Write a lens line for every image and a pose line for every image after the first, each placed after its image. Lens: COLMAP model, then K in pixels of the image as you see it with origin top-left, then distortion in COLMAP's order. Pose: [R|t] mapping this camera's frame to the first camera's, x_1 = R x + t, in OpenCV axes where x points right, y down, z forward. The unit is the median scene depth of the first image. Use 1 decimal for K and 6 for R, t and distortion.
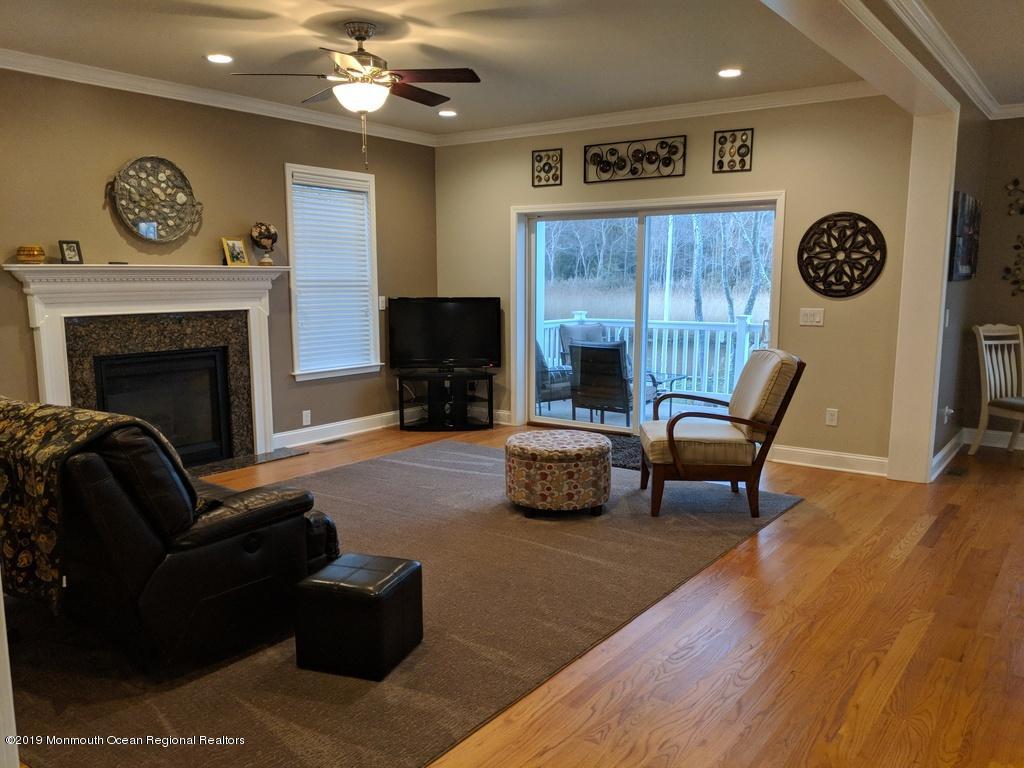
lens RADIAL K [[825.6, 0, 508.3], [0, 825.6, 391.5], [0, 0, 1]] dist [0.083985, -0.016359]
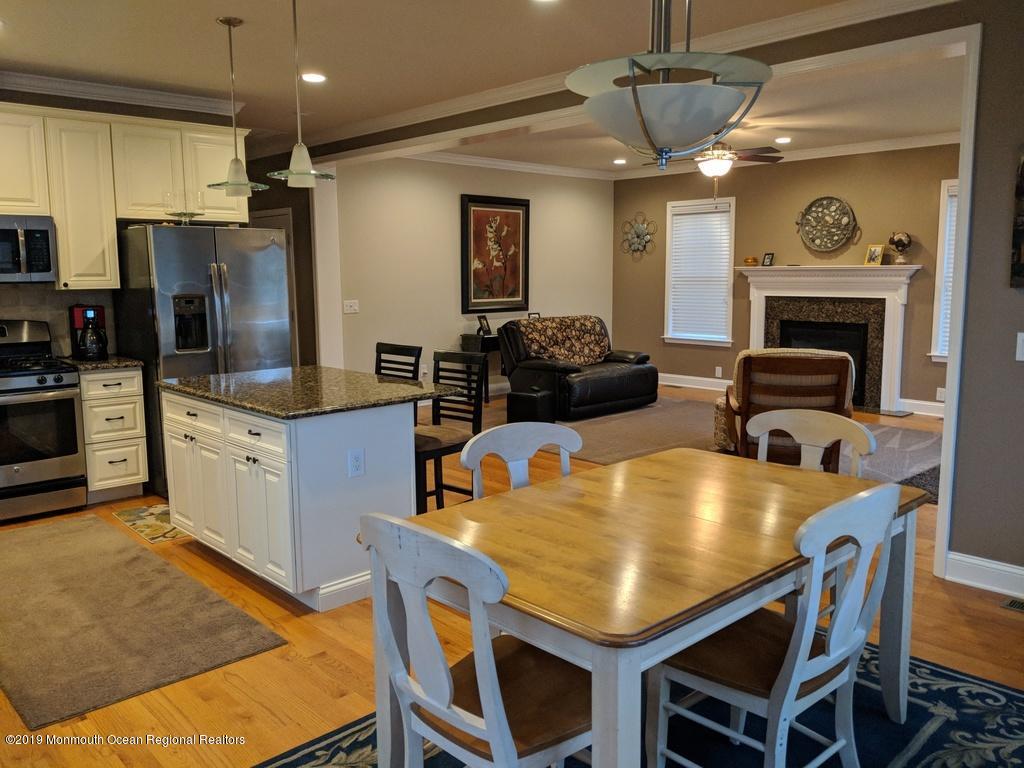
lens RADIAL K [[825.6, 0, 509.8], [0, 825.6, 380.6], [0, 0, 1]] dist [0.083985, -0.016359]
pose [[-0.193623, 0.141045, -0.970884, 1.129638], [-0.131402, 0.976967, 0.168135, -0.118109], [0.972236, 0.160131, -0.170629, 0.679288]]
